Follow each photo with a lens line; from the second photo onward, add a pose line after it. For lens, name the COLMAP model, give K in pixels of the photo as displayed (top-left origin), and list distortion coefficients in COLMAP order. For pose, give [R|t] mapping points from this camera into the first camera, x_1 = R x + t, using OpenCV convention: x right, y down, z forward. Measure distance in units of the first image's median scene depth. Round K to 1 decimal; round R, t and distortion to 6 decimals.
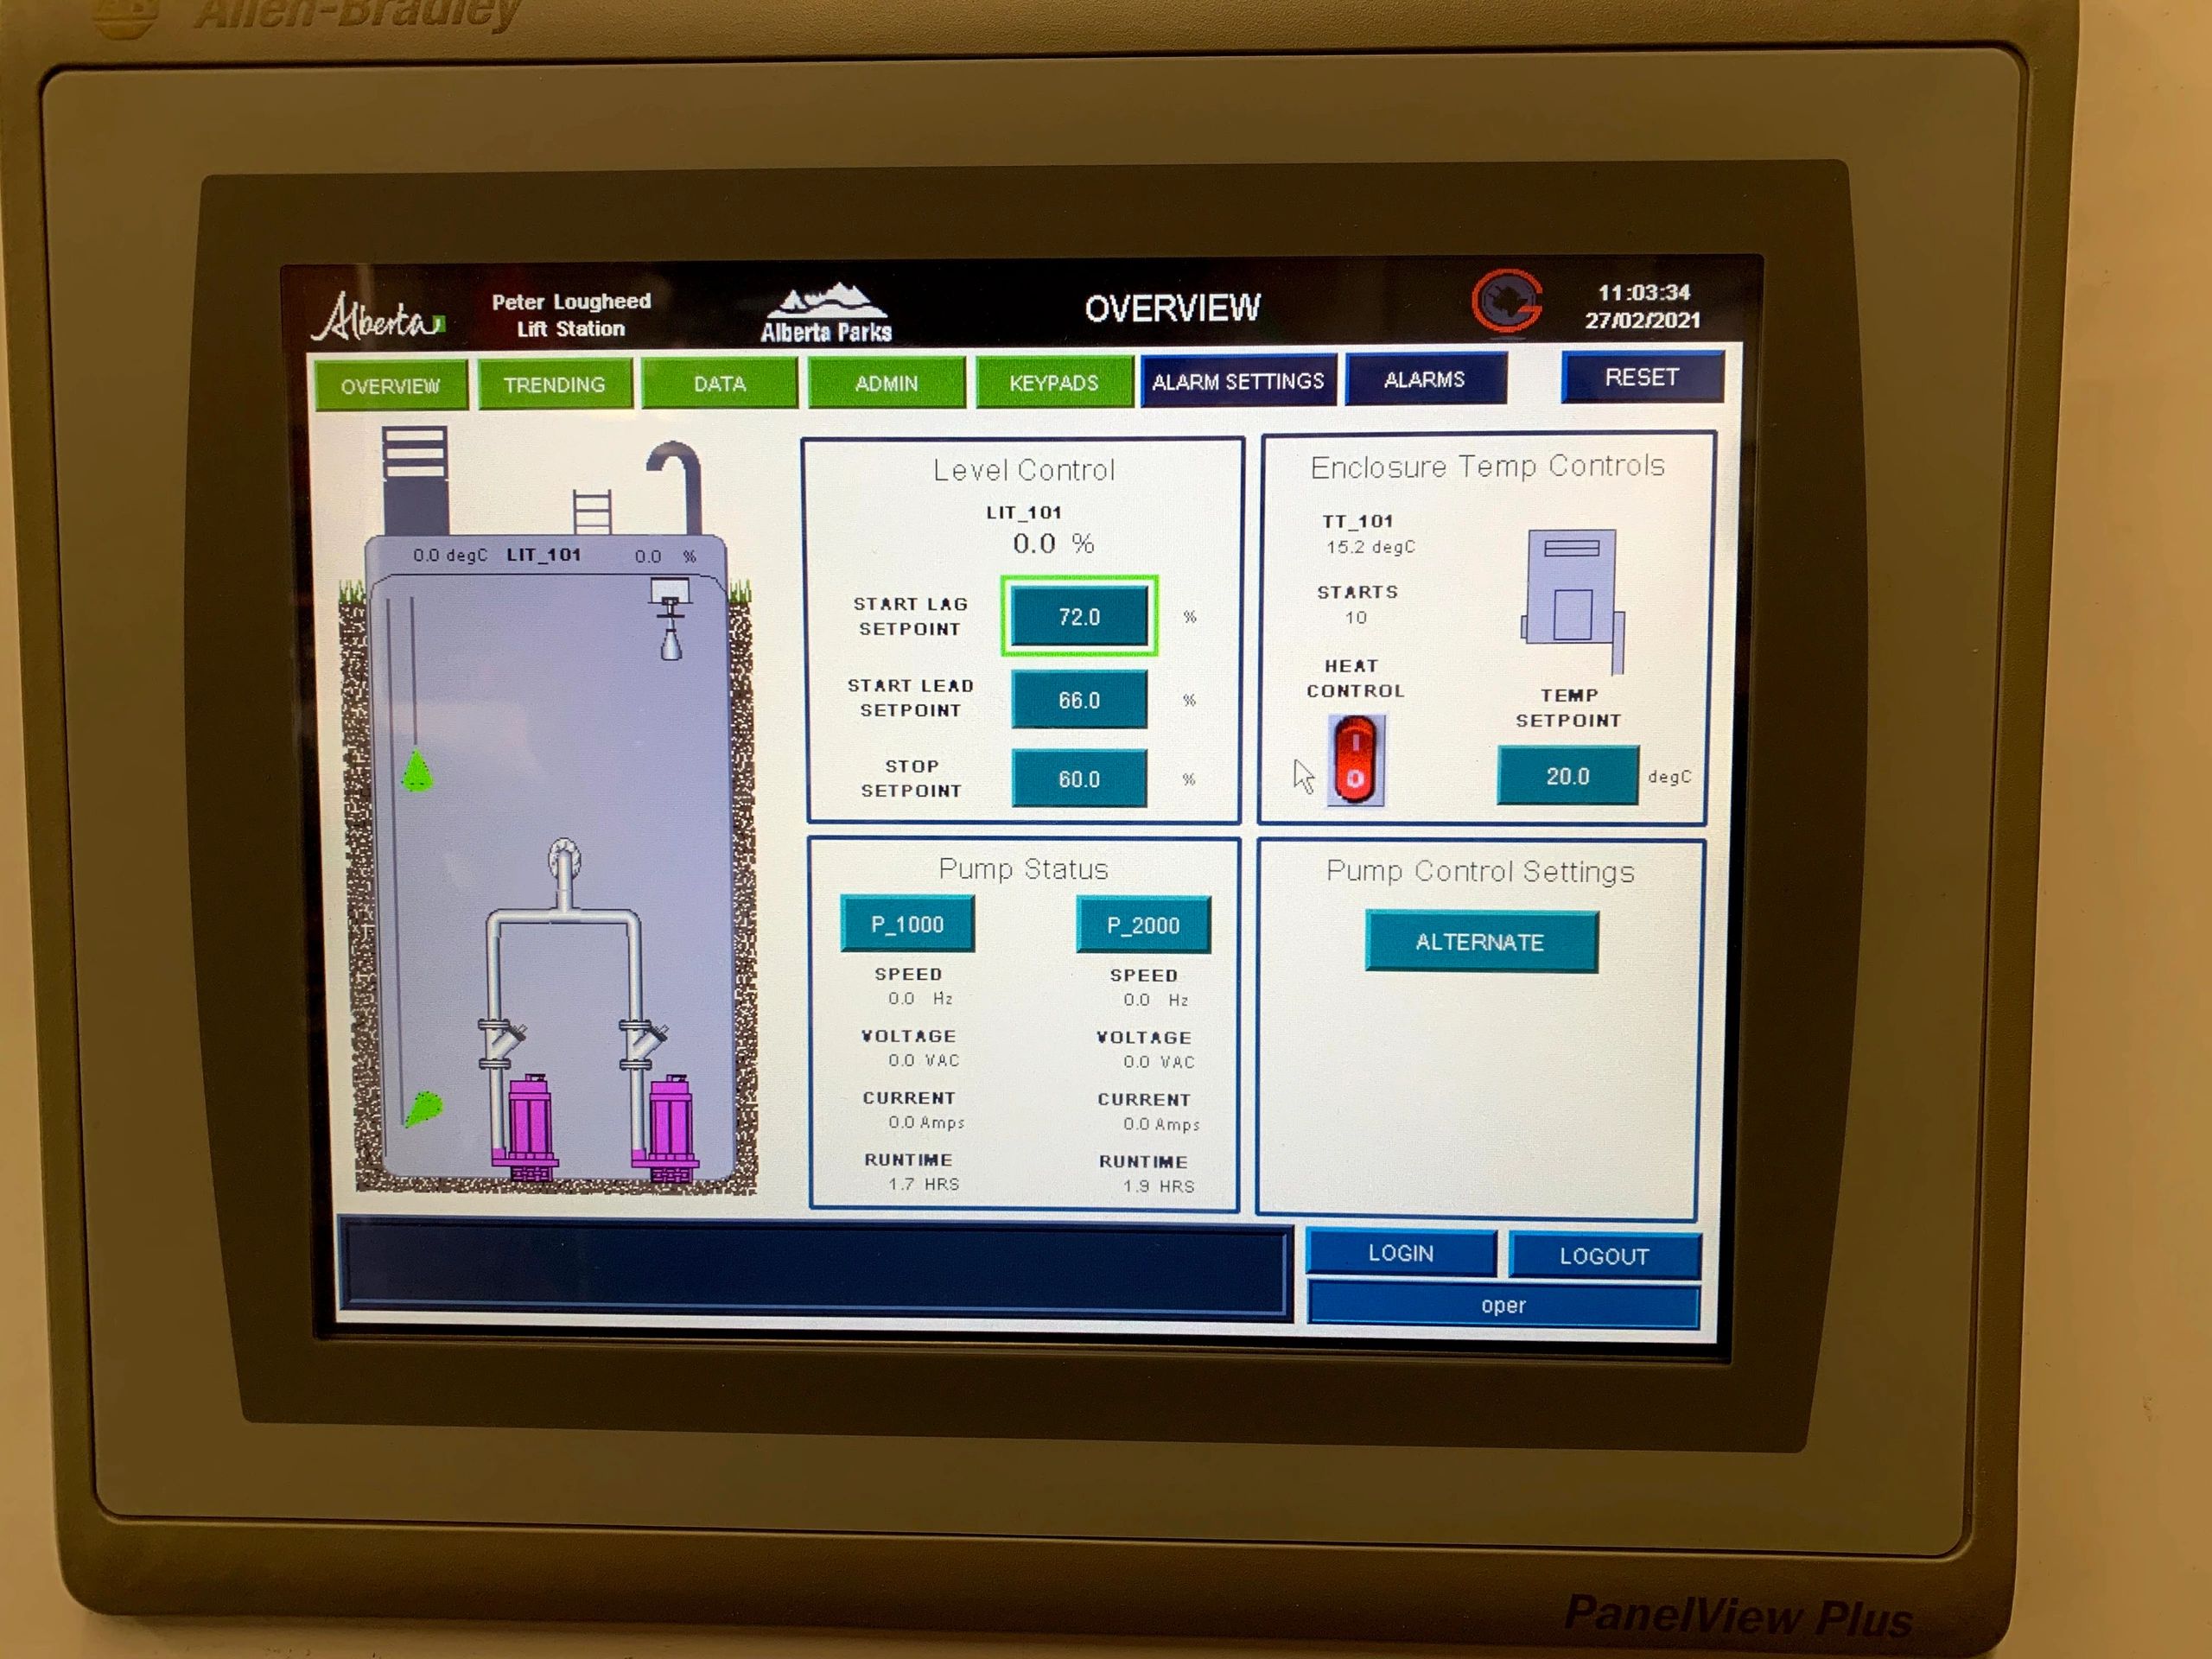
lens RADIAL K [[1367.9, 0, 1106.0], [0, 1367.9, 829.5], [0, 0, 1]] dist [0.029402, -0.000310]
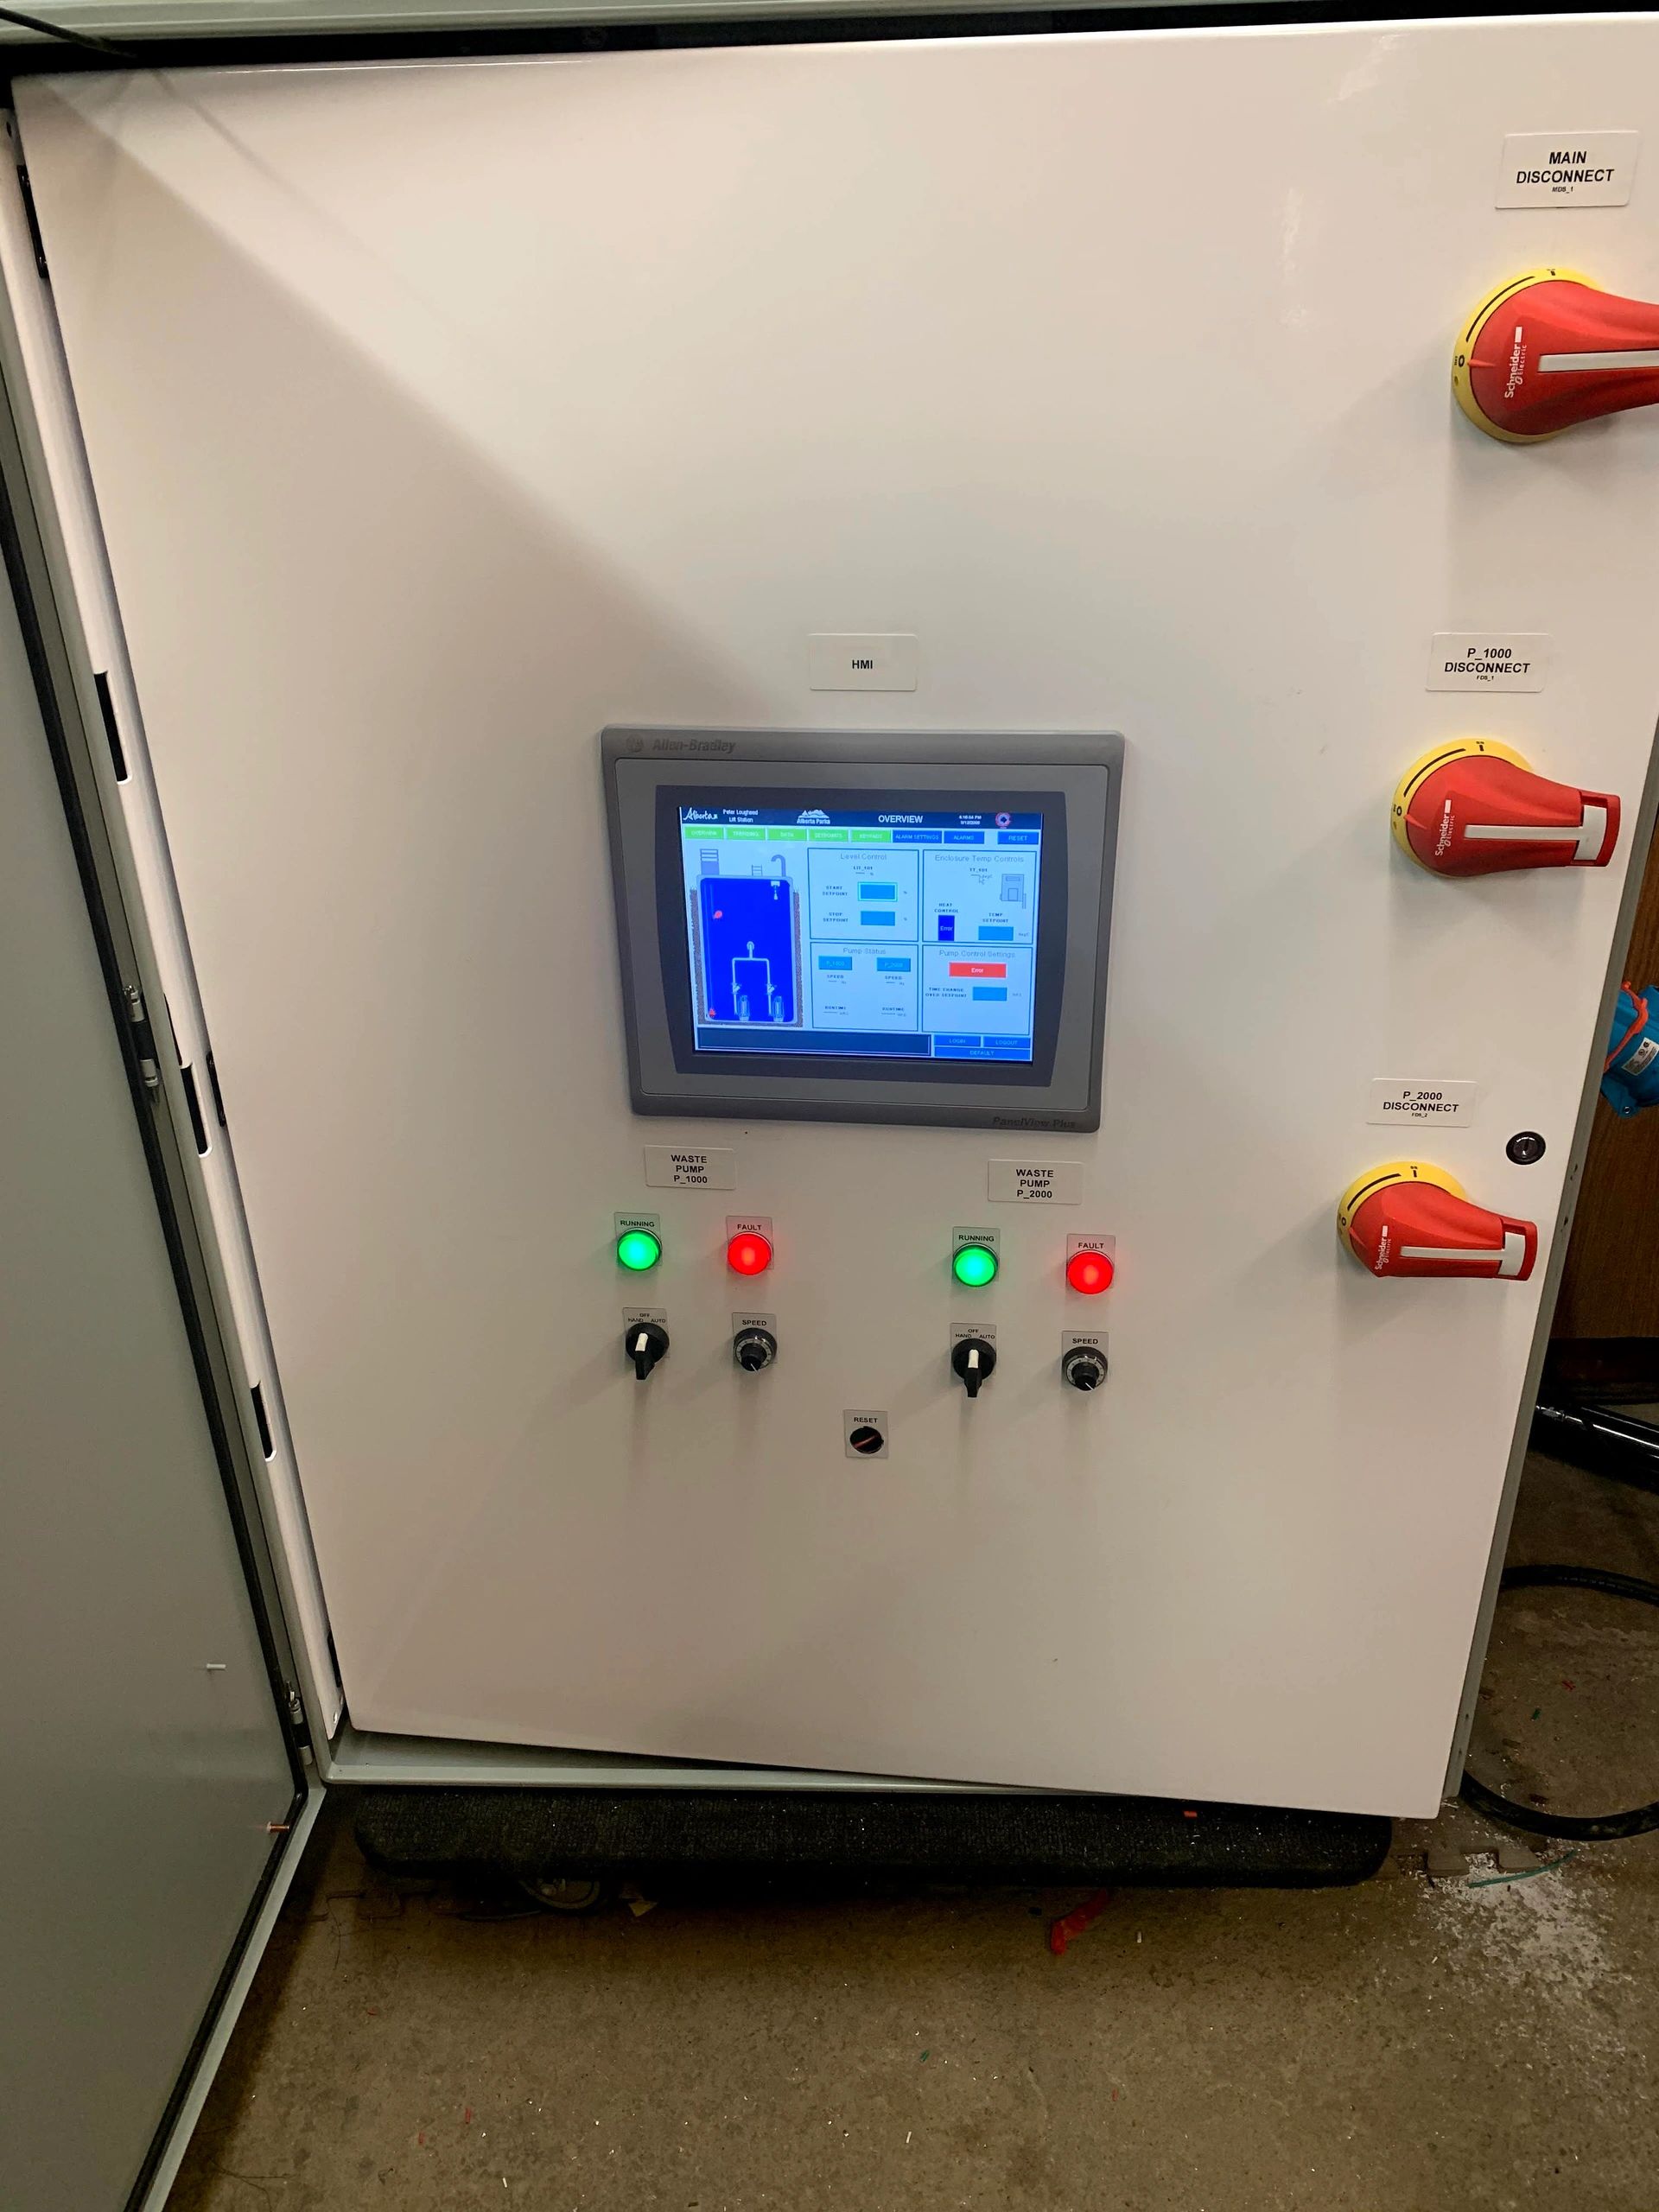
lens RADIAL K [[1668.9, 0, 829.5], [0, 1668.9, 1106.0], [0, 0, 1]] dist [-0.000230, -0.002290]
pose [[0.996613, 0.018659, -0.080087, 0.243224], [0.014700, 0.917807, 0.396755, -1.518433], [0.080908, -0.396588, 0.914424, -3.717313]]
